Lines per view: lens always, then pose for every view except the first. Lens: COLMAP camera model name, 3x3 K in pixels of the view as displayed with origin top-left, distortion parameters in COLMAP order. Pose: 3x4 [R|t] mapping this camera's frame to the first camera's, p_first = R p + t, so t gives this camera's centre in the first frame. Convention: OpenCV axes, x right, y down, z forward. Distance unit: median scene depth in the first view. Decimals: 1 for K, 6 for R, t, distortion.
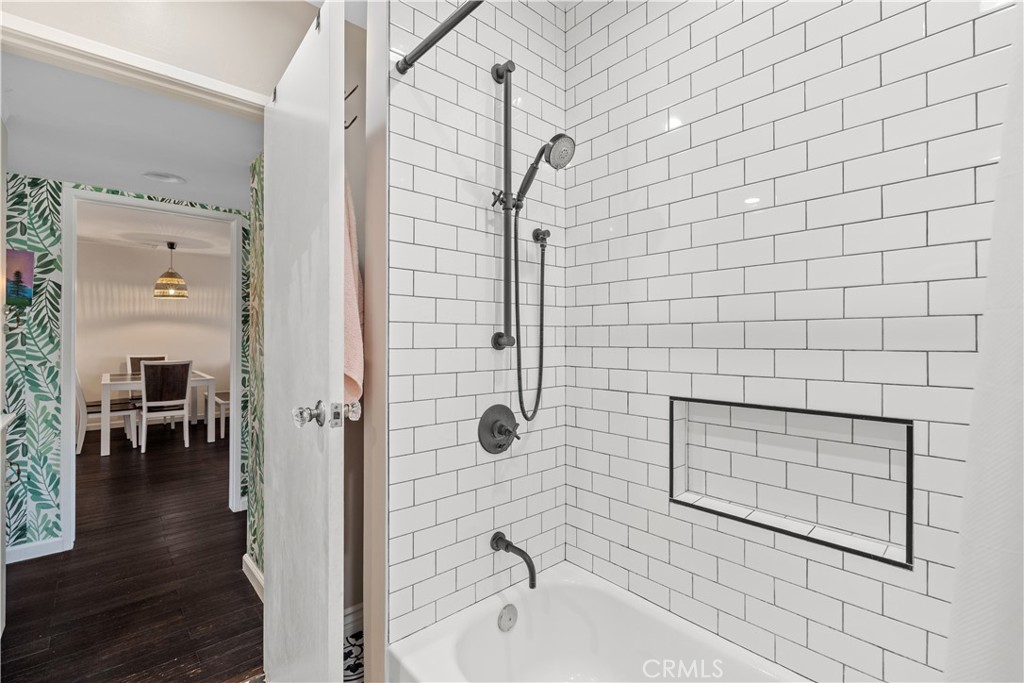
lens RADIAL K [[453.1, 0, 507.7], [0, 453.1, 337.4], [0, 0, 1]] dist [-0.000236, -0.000727]
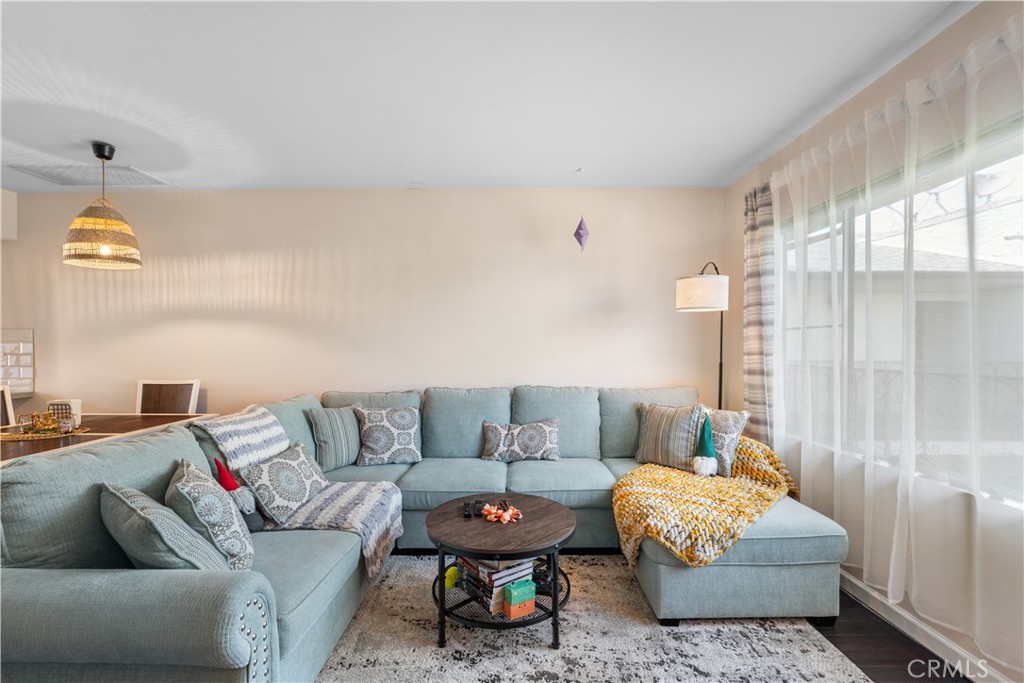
lens RADIAL K [[453.1, 0, 509.3], [0, 453.1, 349.2], [0, 0, 1]] dist [-0.000236, -0.000727]
pose [[0.749455, -0.000485, -0.662056, -0.120538], [0.002951, 0.999992, 0.002608, 0.001693], [0.662049, -0.003909, 0.749450, 0.924819]]
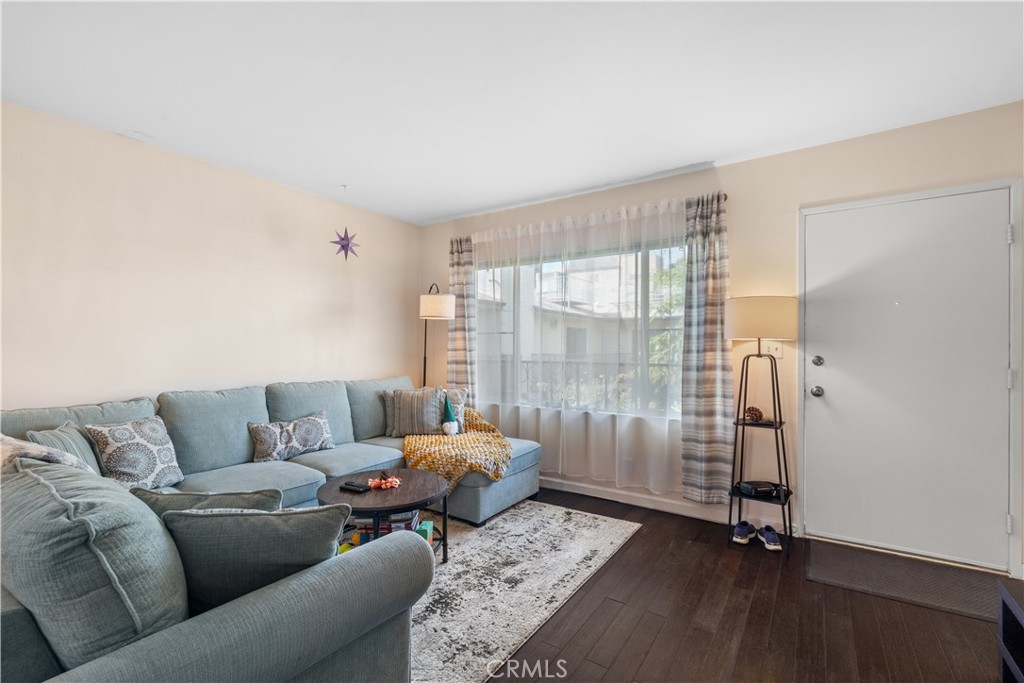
lens RADIAL K [[453.1, 0, 505.9], [0, 453.1, 345.7], [0, 0, 1]] dist [-0.000236, -0.000727]
pose [[0.970249, 0.002223, 0.242100, -0.356851], [-0.001590, 0.999995, -0.002809, 0.004102], [-0.242105, 0.002341, 0.970247, 0.744093]]
